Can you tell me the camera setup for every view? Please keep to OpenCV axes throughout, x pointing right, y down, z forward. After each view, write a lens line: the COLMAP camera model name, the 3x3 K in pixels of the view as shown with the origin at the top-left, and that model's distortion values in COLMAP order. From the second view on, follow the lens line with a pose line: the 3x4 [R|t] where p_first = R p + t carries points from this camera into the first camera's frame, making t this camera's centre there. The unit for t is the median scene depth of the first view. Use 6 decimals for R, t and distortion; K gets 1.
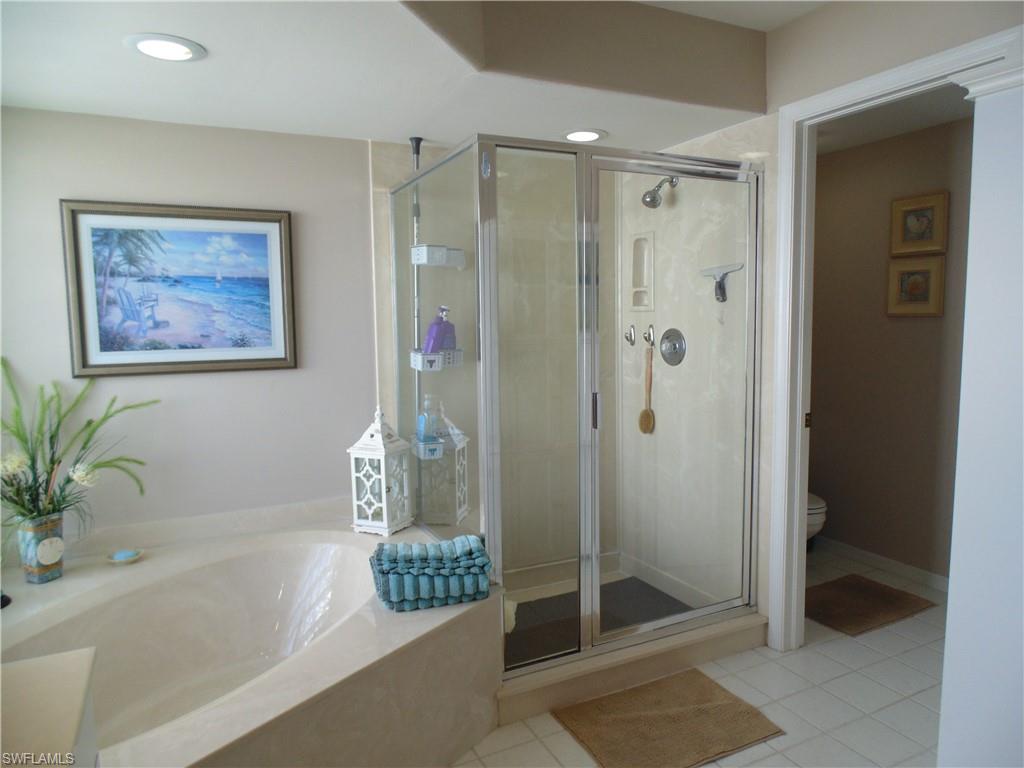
lens RADIAL K [[677.7, 0, 515.6], [0, 677.7, 381.6], [0, 0, 1]] dist [-0.008144, -0.010508]
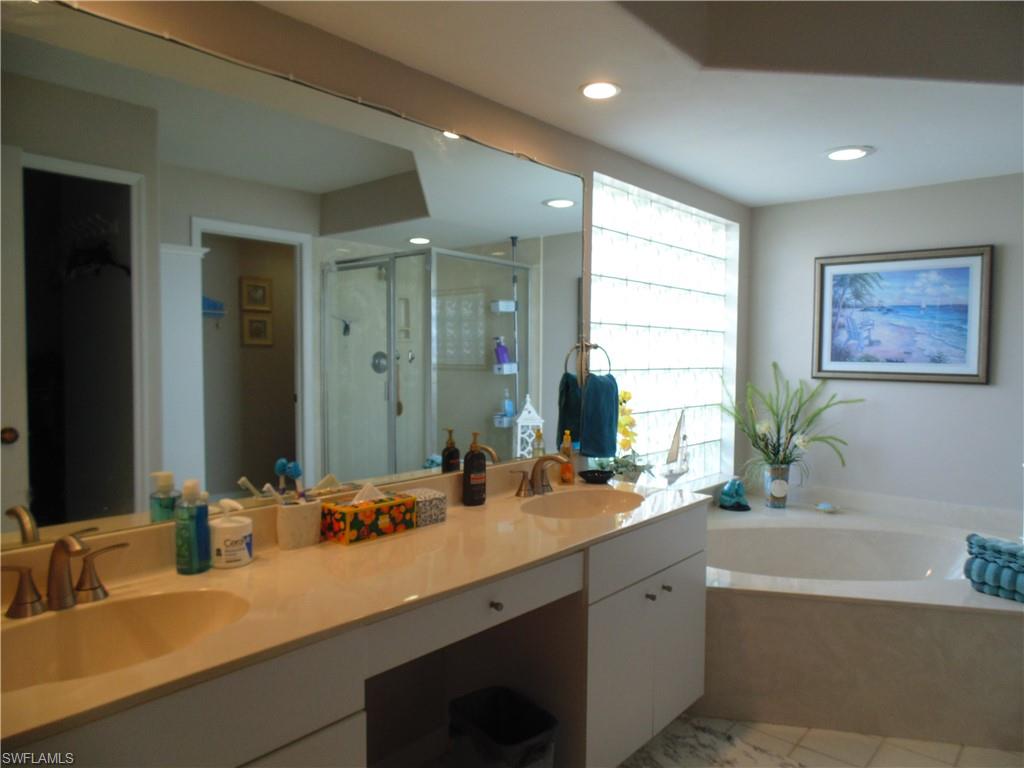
lens RADIAL K [[677.7, 0, 516.2], [0, 677.7, 389.5], [0, 0, 1]] dist [-0.008144, -0.010508]
pose [[0.375369, 0.070707, -0.924174, 0.453775], [-0.107692, 0.993660, 0.032283, 0.039917], [0.920598, 0.087408, 0.380604, -0.145607]]
